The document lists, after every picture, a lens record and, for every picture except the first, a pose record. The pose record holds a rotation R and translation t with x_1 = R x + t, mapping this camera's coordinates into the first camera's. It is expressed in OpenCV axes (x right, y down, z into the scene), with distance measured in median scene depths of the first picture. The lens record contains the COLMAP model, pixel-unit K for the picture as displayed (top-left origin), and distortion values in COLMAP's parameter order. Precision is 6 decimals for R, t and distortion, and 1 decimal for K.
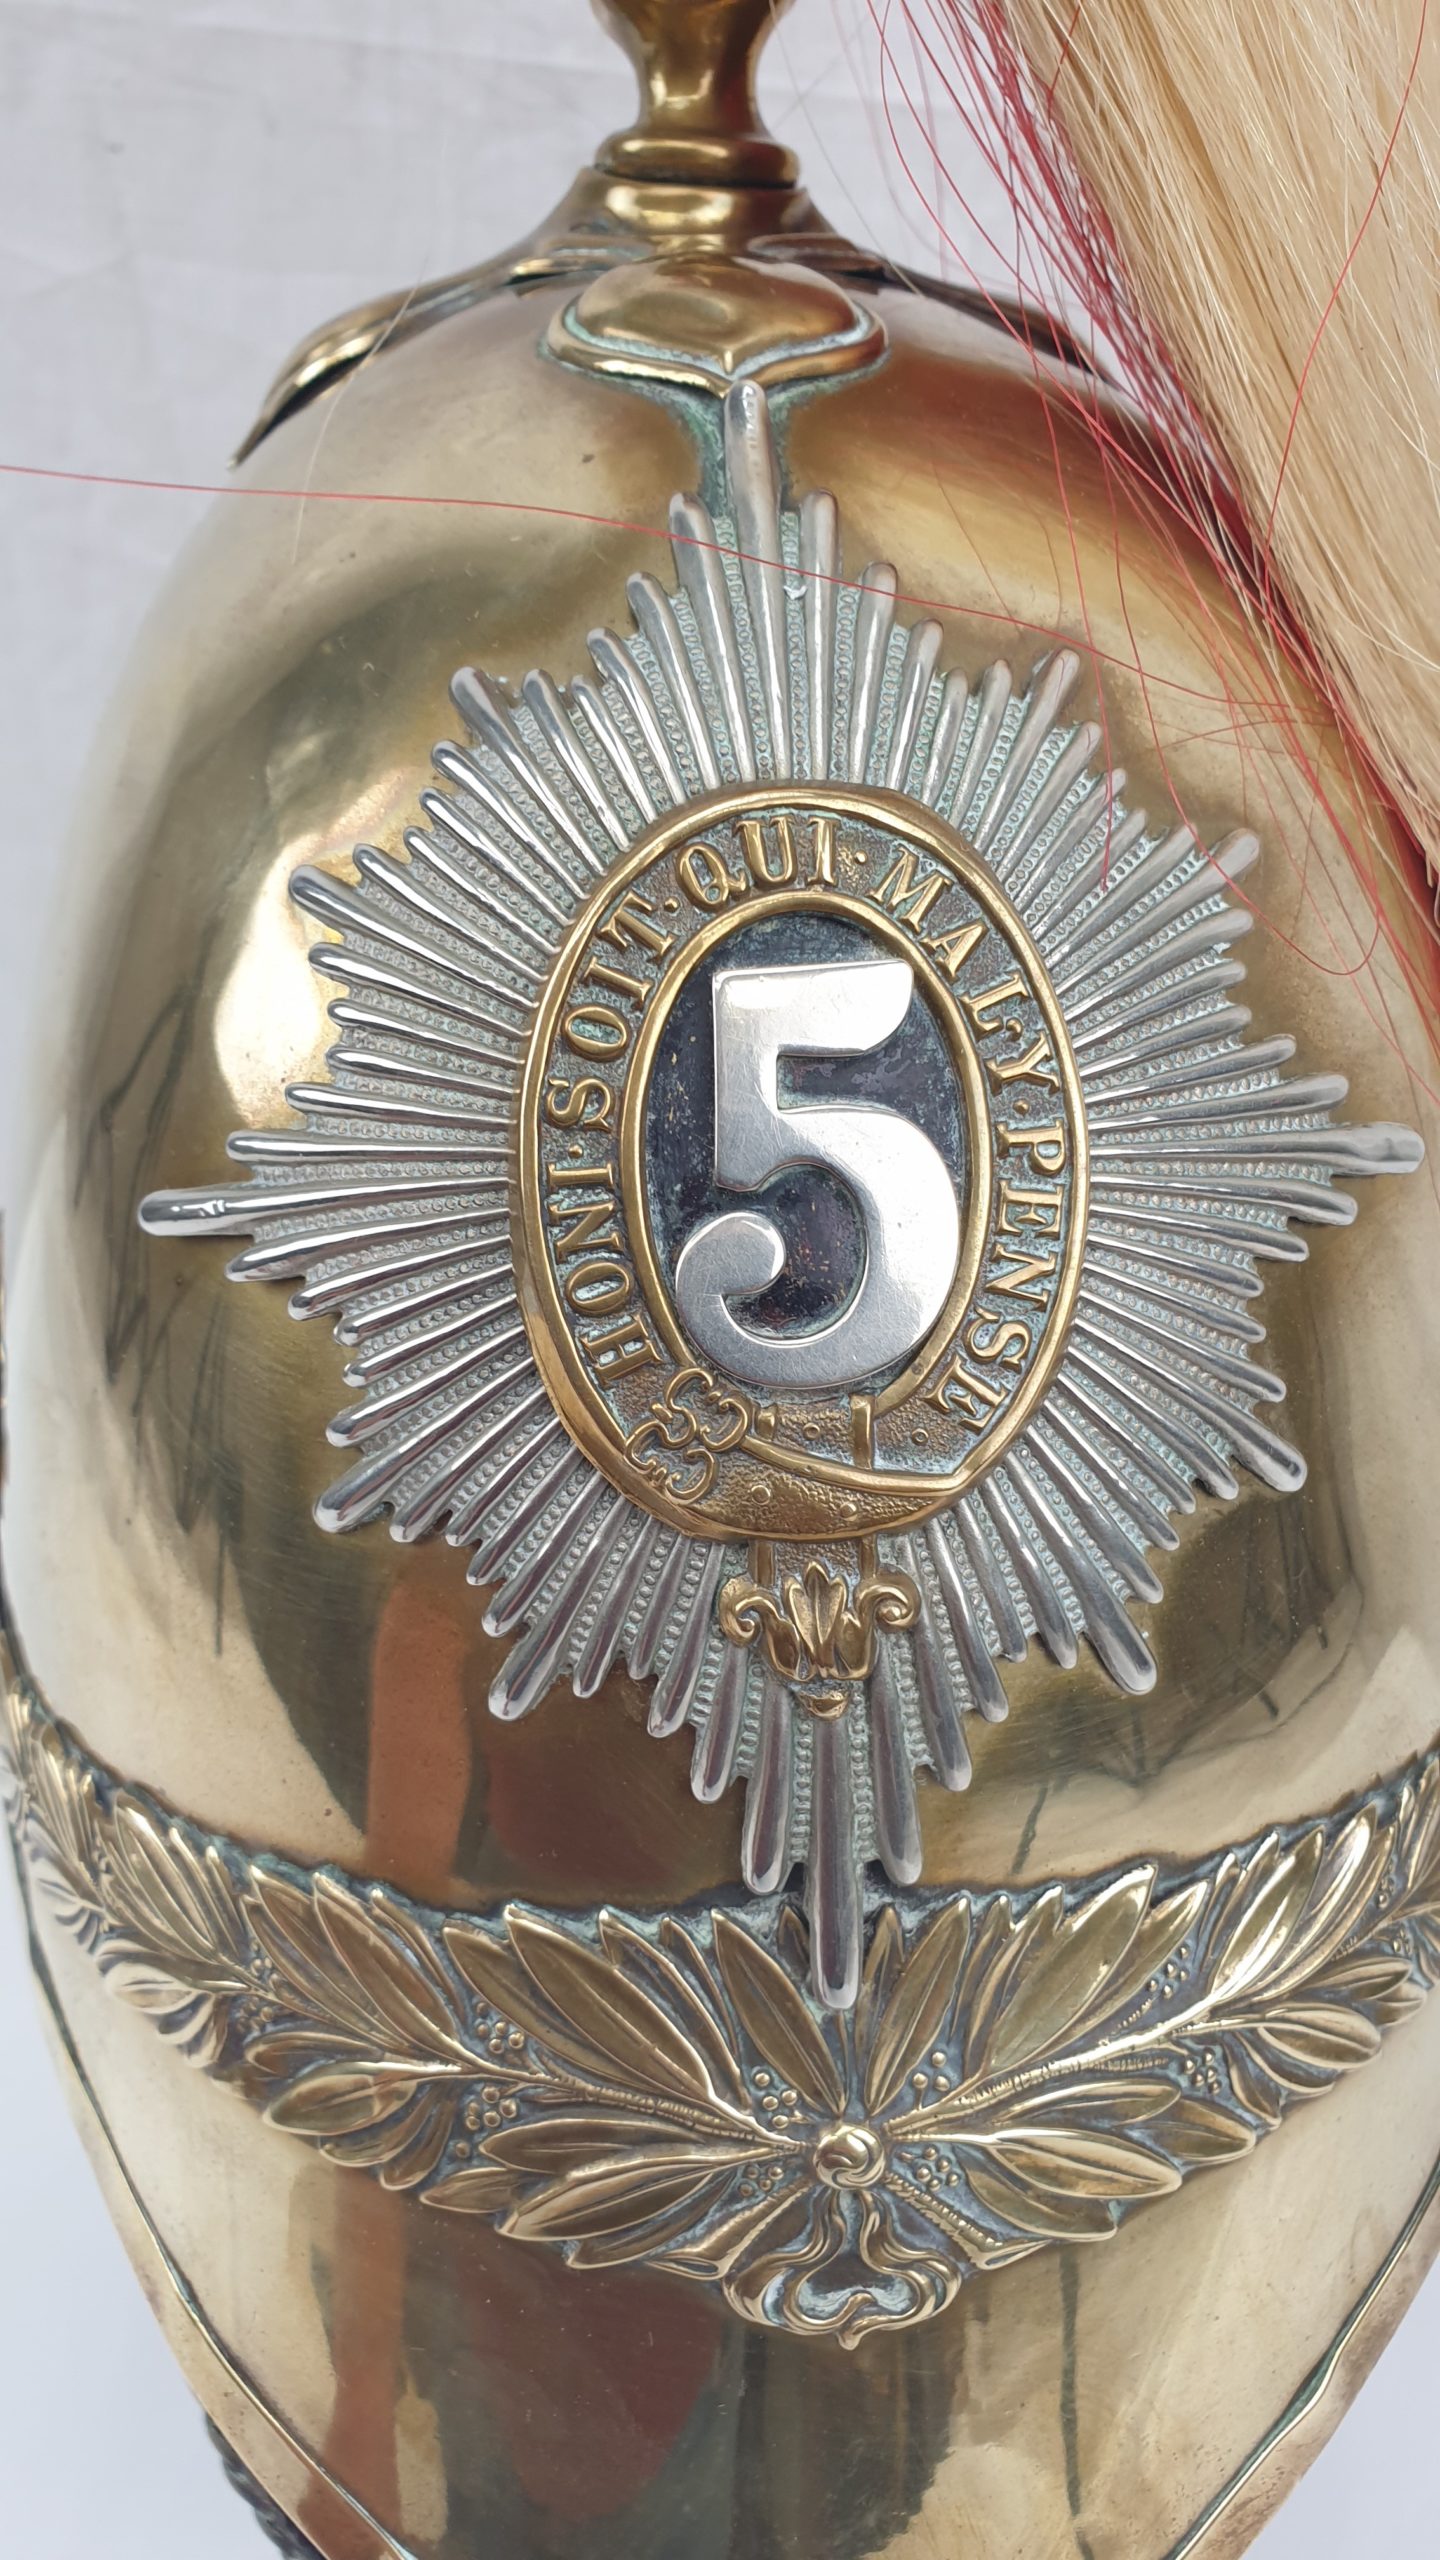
lens RADIAL K [[2095.6, 0, 720.0], [0, 2095.6, 1280.0], [0, 0, 1]] dist [-0.057488, 0.126824]
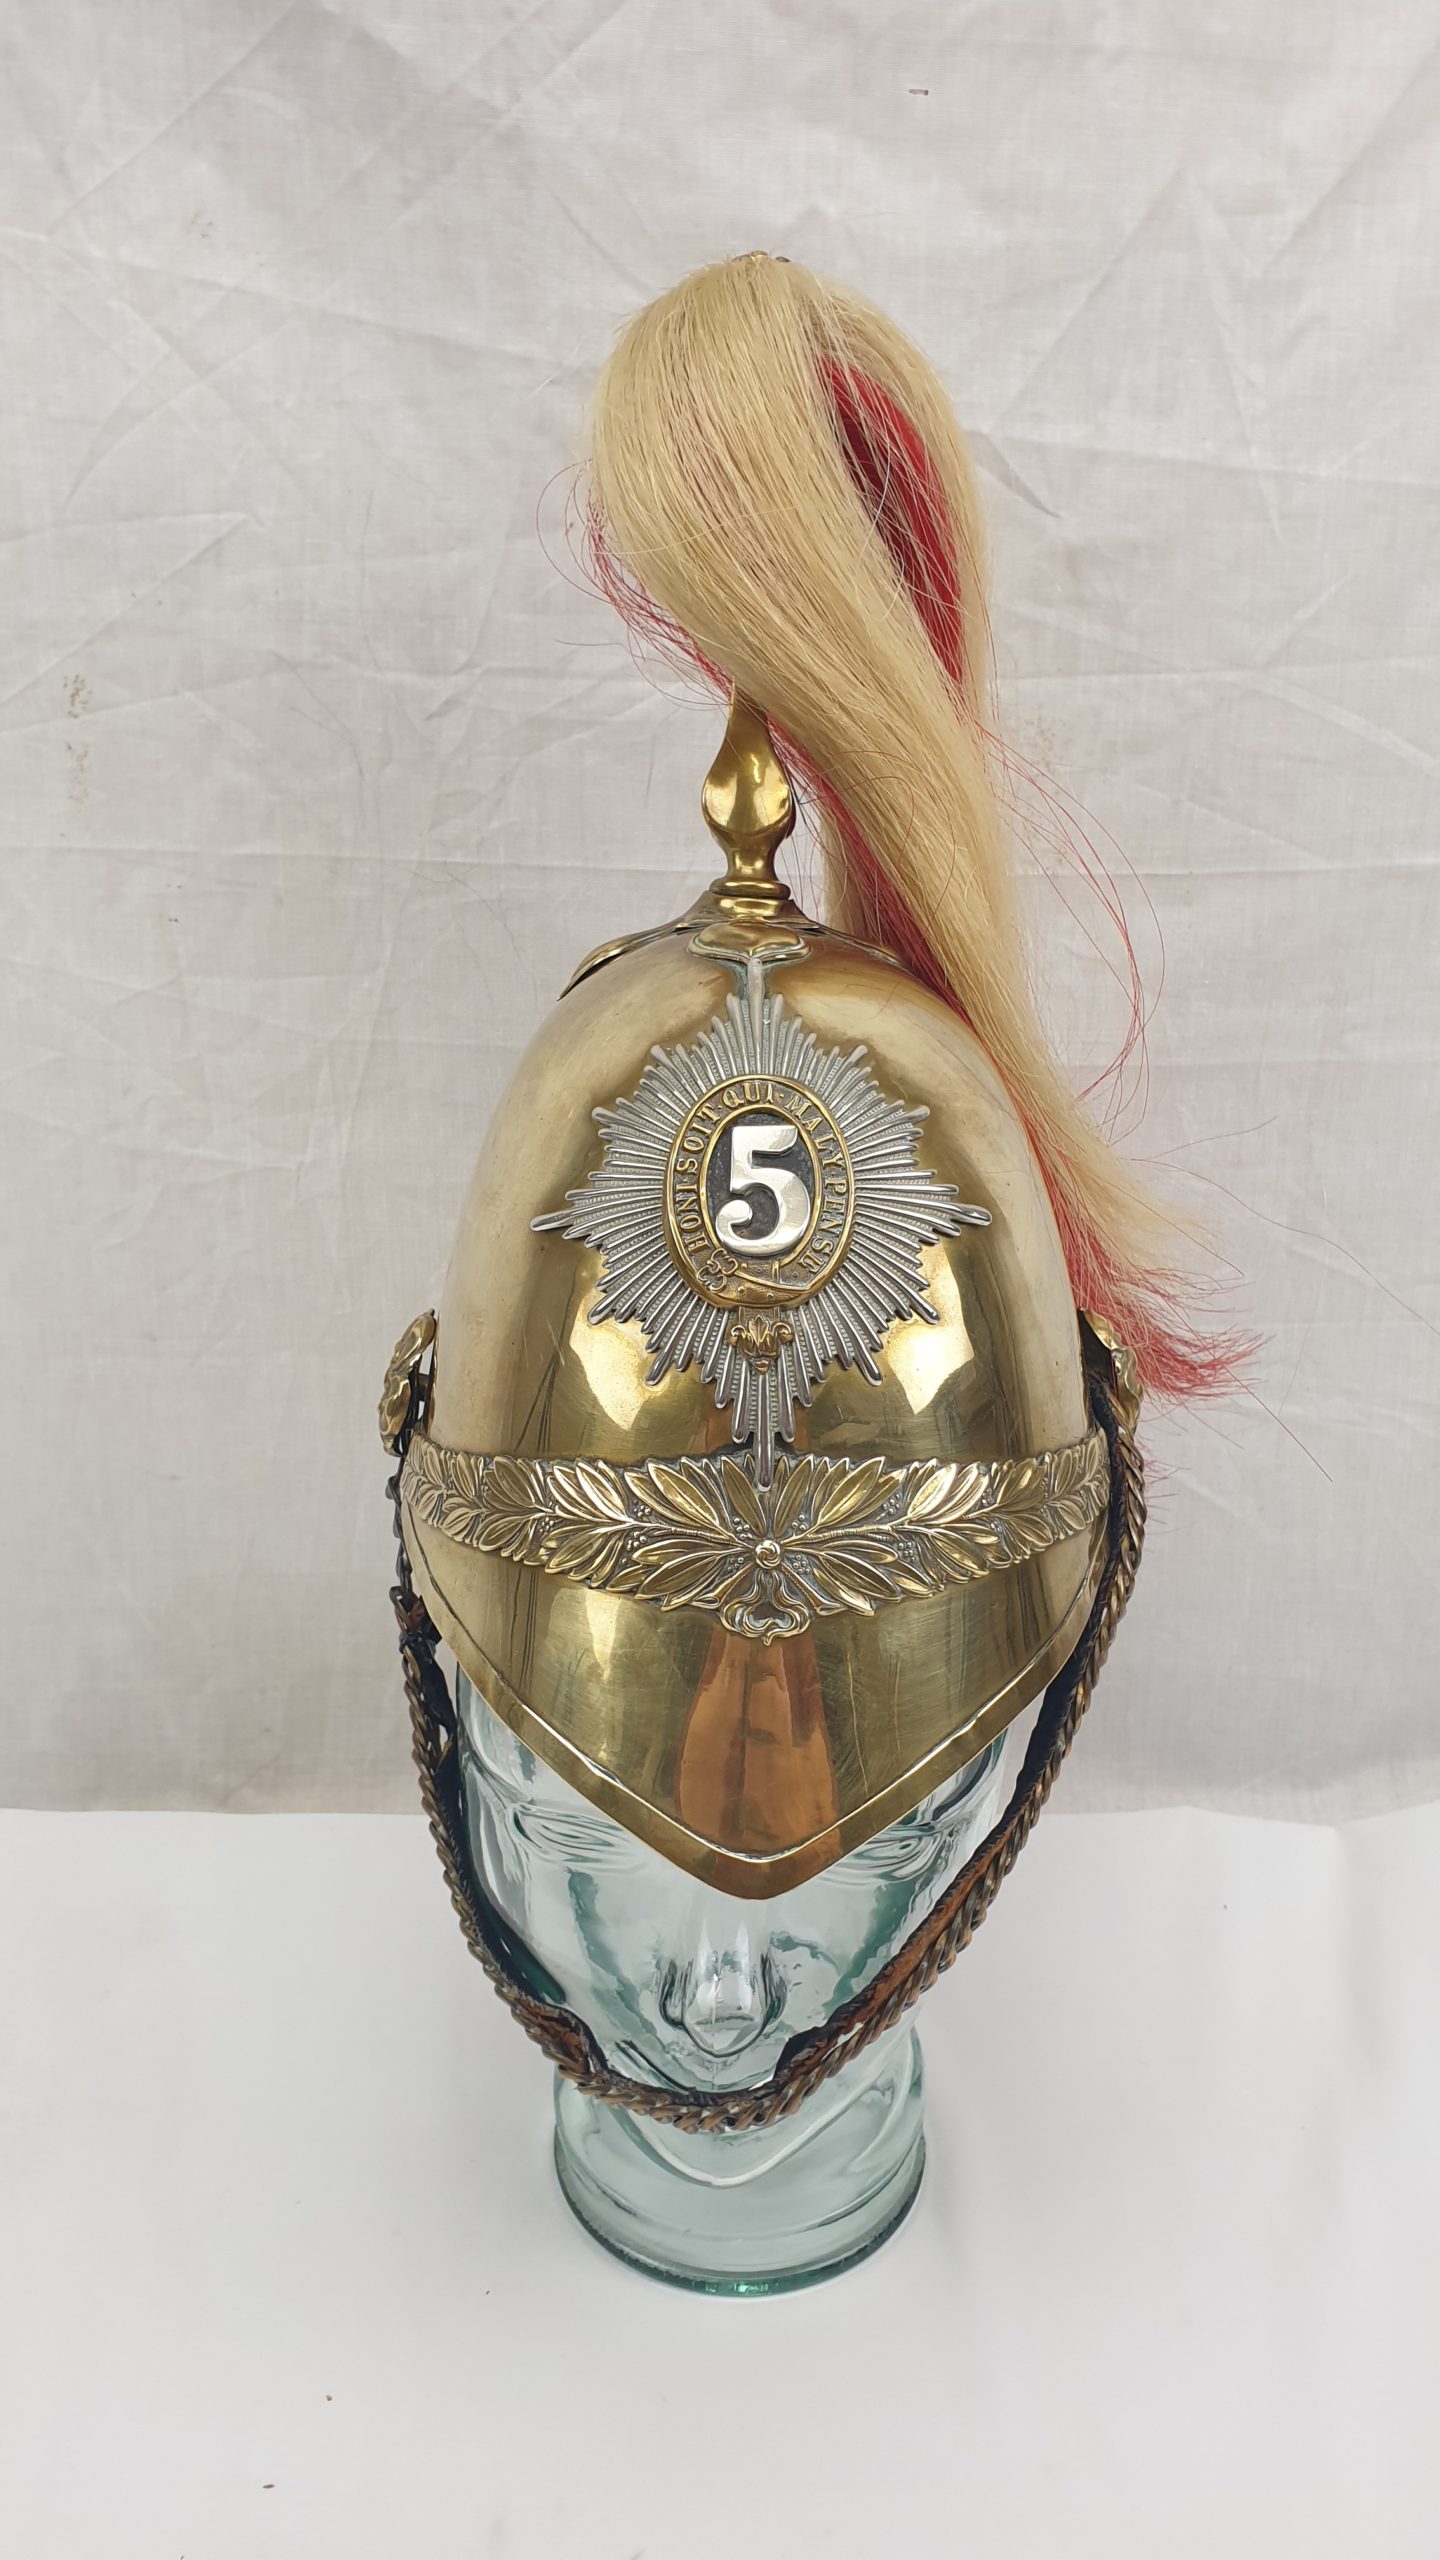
lens RADIAL K [[2037.8, 0, 720.0], [0, 2037.8, 1280.0], [0, 0, 1]] dist [-0.040257, 0.081915]
pose [[0.997790, 0.023737, -0.062064, 0.165009], [-0.041034, 0.954758, -0.294539, 0.916333], [0.052265, 0.296435, 0.953622, -1.731912]]
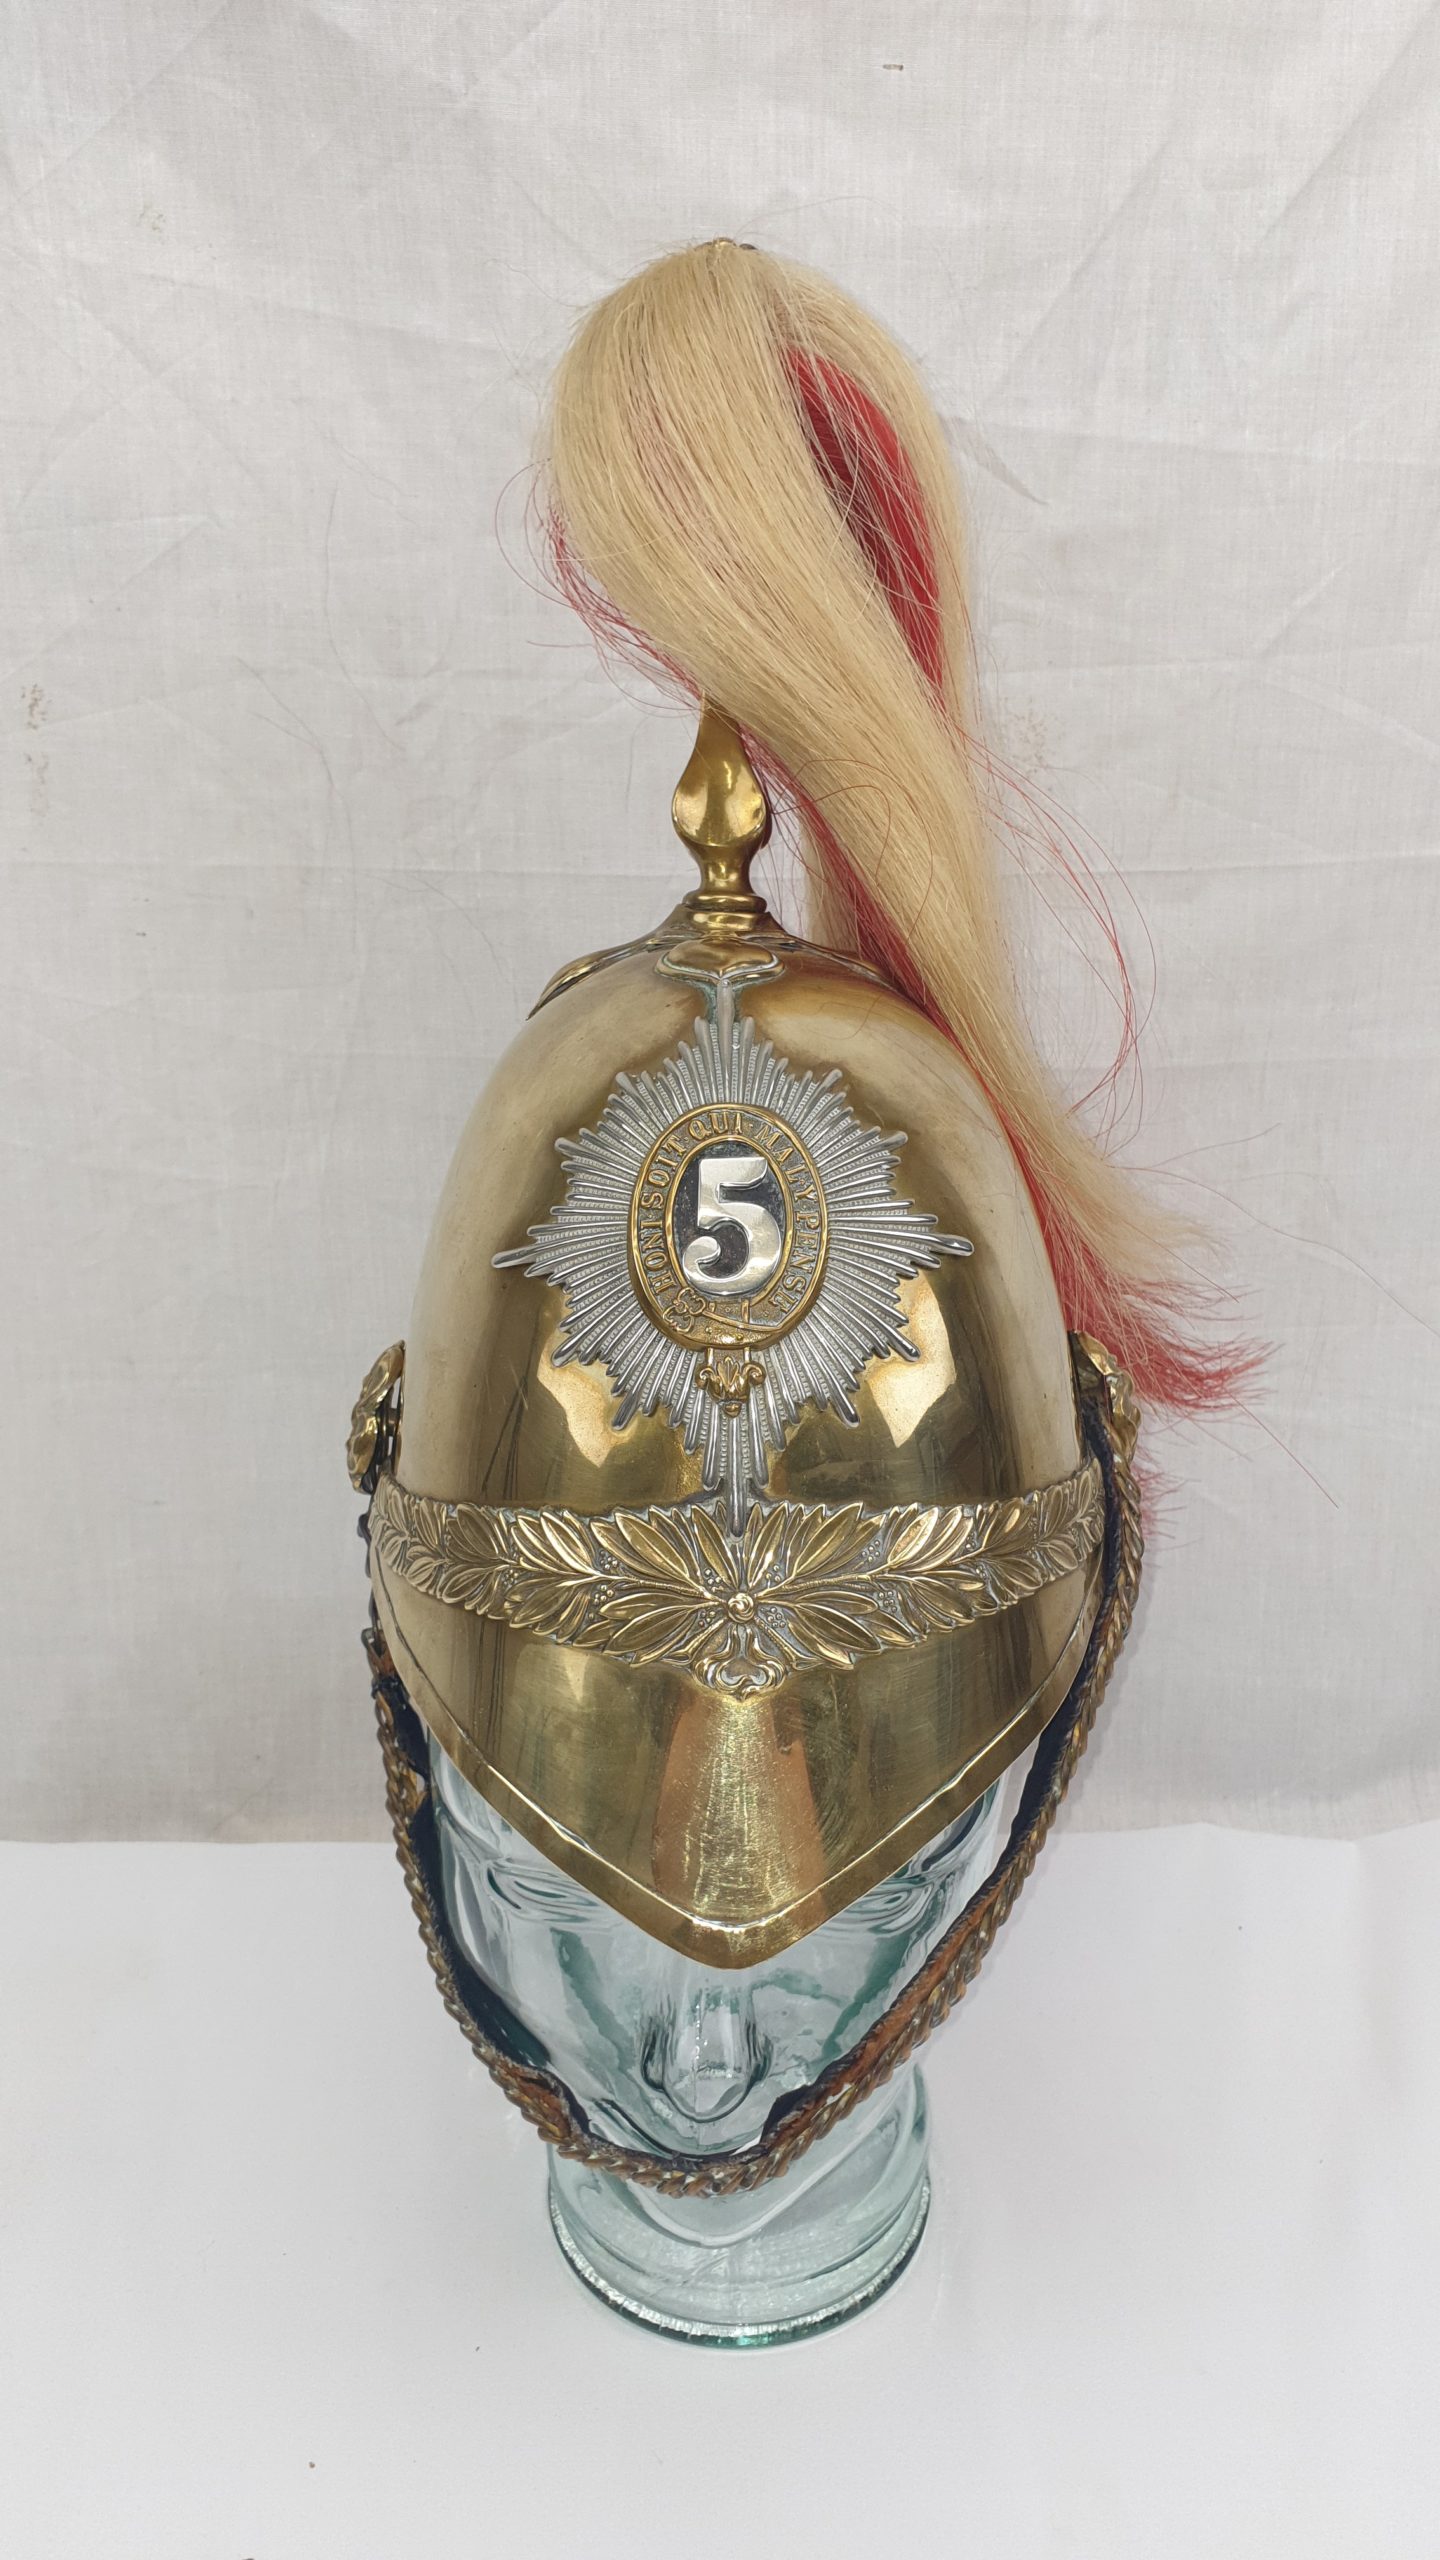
lens RADIAL K [[2051.1, 0, 733.5], [0, 2051.1, 1271.8], [0, 0, 1]] dist [-0.053934, 0.104211]
pose [[0.997626, 0.010206, -0.068104, 0.235375], [-0.029428, 0.957294, -0.287616, 0.802126], [0.062260, 0.288937, 0.955322, -1.648844]]
